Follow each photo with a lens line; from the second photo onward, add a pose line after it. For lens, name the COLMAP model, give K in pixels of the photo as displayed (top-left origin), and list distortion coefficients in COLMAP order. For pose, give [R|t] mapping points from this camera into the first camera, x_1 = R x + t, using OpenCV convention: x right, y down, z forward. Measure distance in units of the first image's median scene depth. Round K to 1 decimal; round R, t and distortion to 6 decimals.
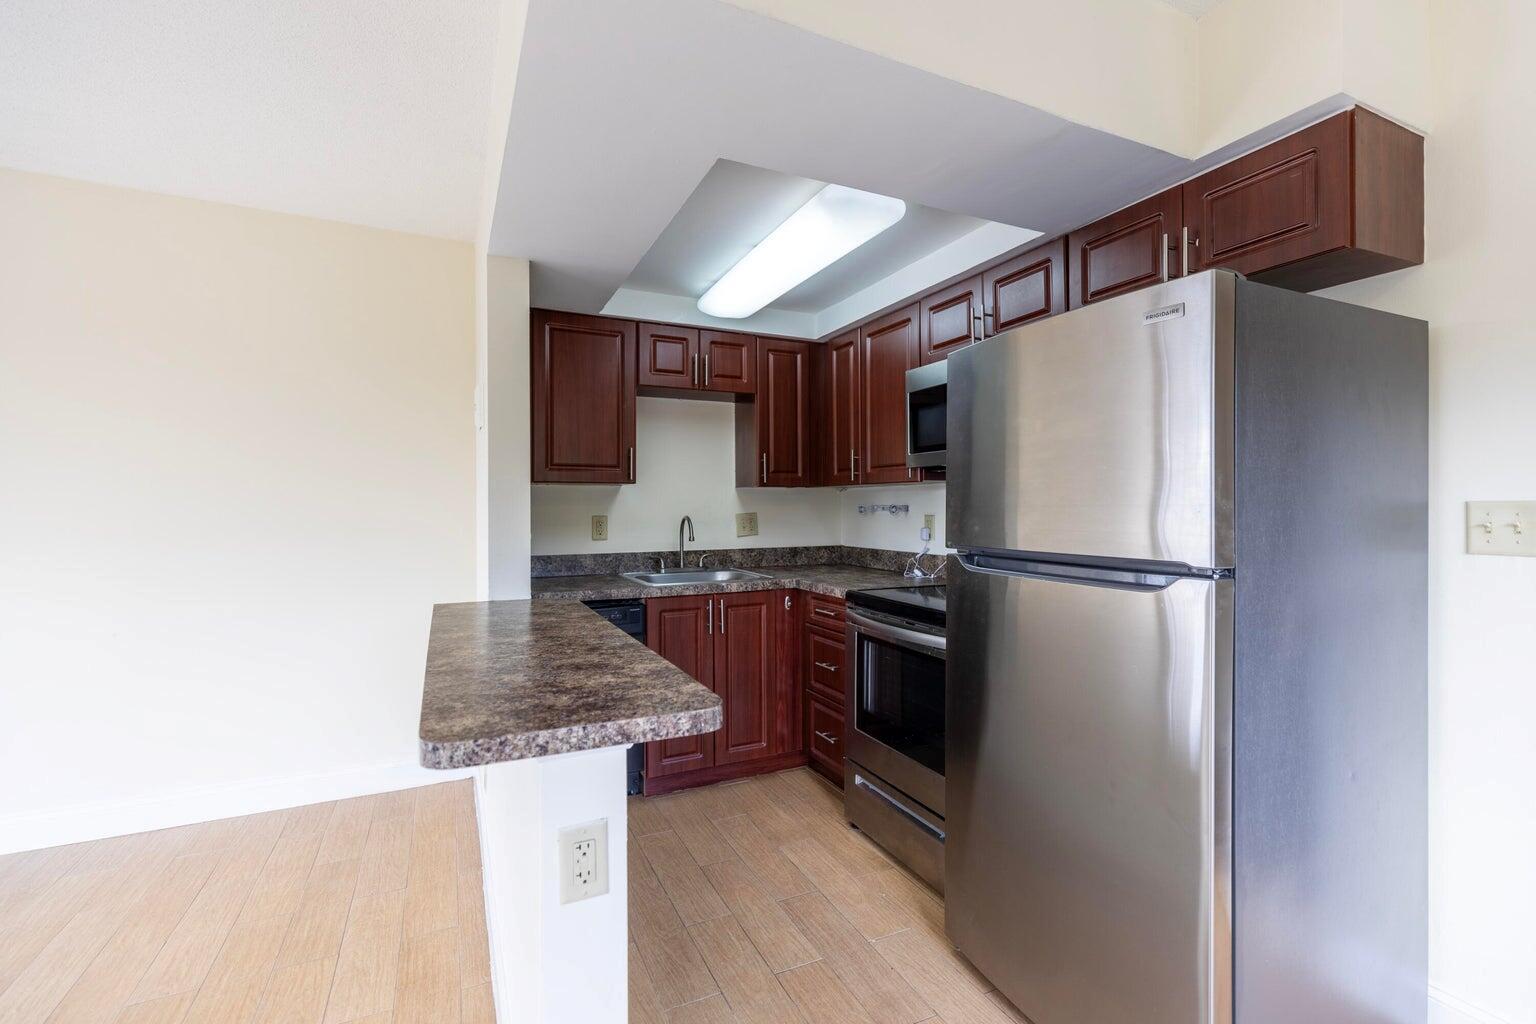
lens RADIAL K [[684.7, 0, 773.6], [0, 684.7, 508.2], [0, 0, 1]] dist [0.005365, -0.001217]
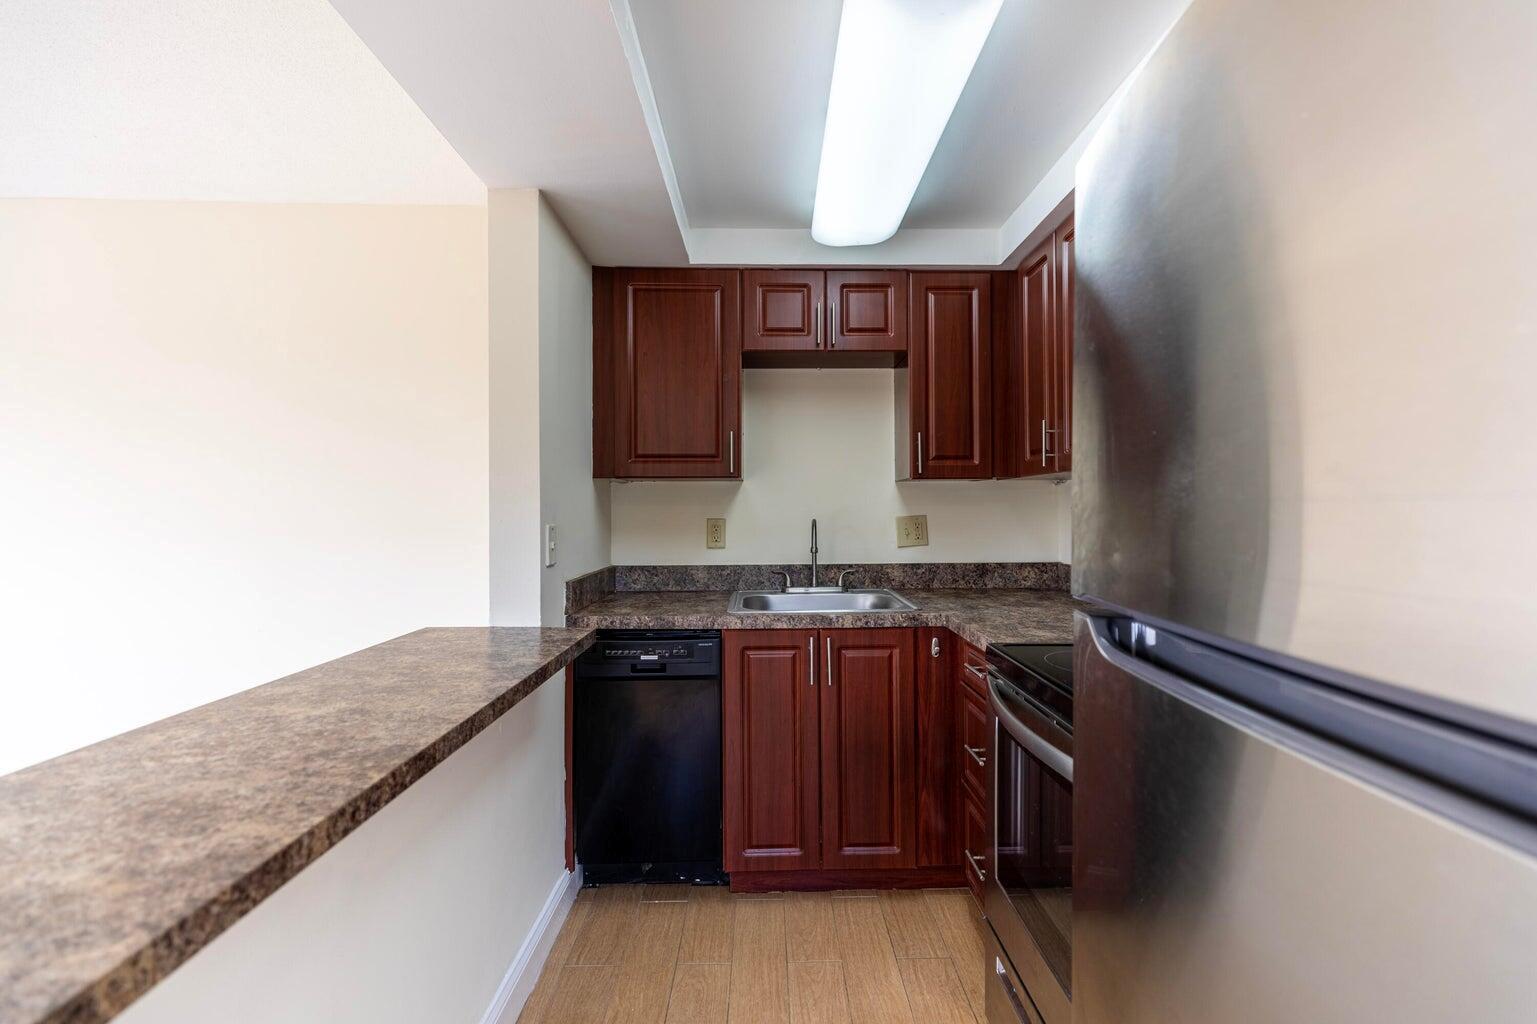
lens RADIAL K [[685.1, 0, 775.5], [0, 685.1, 506.6], [0, 0, 1]] dist [0.005365, -0.001217]
pose [[0.910529, -0.001964, -0.413441, 0.153017], [0.000520, 0.999993, -0.003603, -0.000059], [0.413445, 0.003066, 0.910524, 0.298489]]
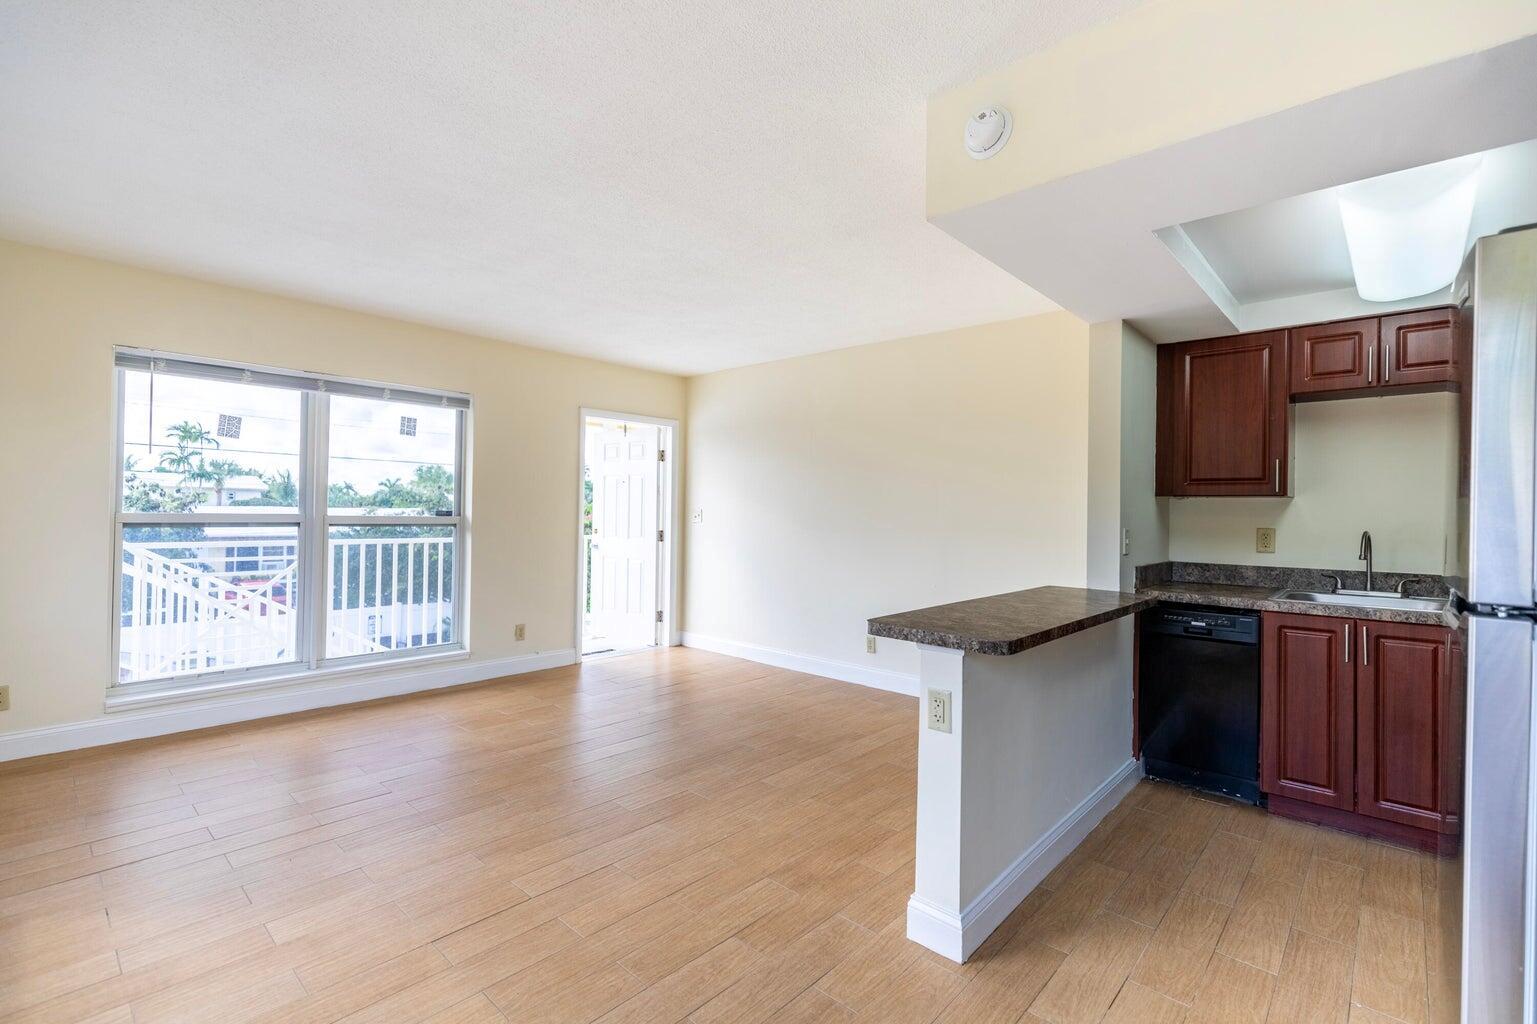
lens RADIAL K [[685.1, 0, 781.9], [0, 685.1, 507.3], [0, 0, 1]] dist [0.005365, -0.001217]
pose [[0.386081, 0.002435, -0.922462, 0.409084], [-0.016235, 0.999860, -0.004156, -0.003707], [0.922322, 0.016580, 0.386066, -0.033553]]
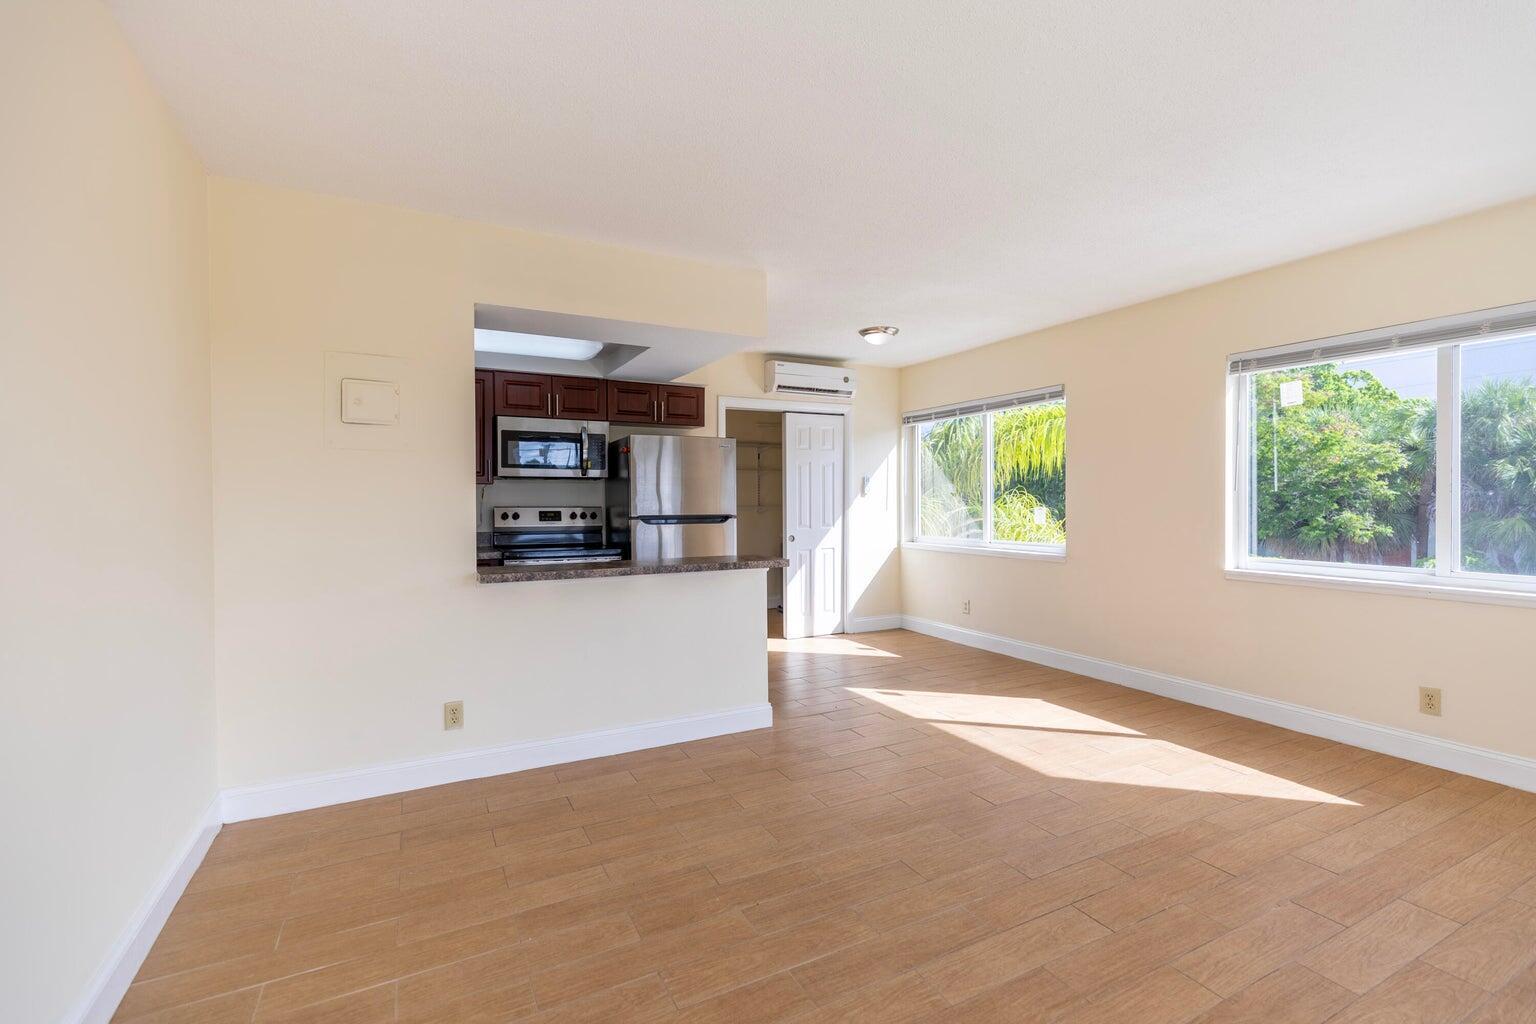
lens RADIAL K [[684.7, 0, 769.9], [0, 684.7, 509.8], [0, 0, 1]] dist [0.005365, -0.001217]
pose [[-0.038851, -0.010004, 0.999195, -1.236110], [0.005943, 0.999930, 0.010242, 0.006662], [-0.999227, 0.006336, -0.038789, 0.353482]]
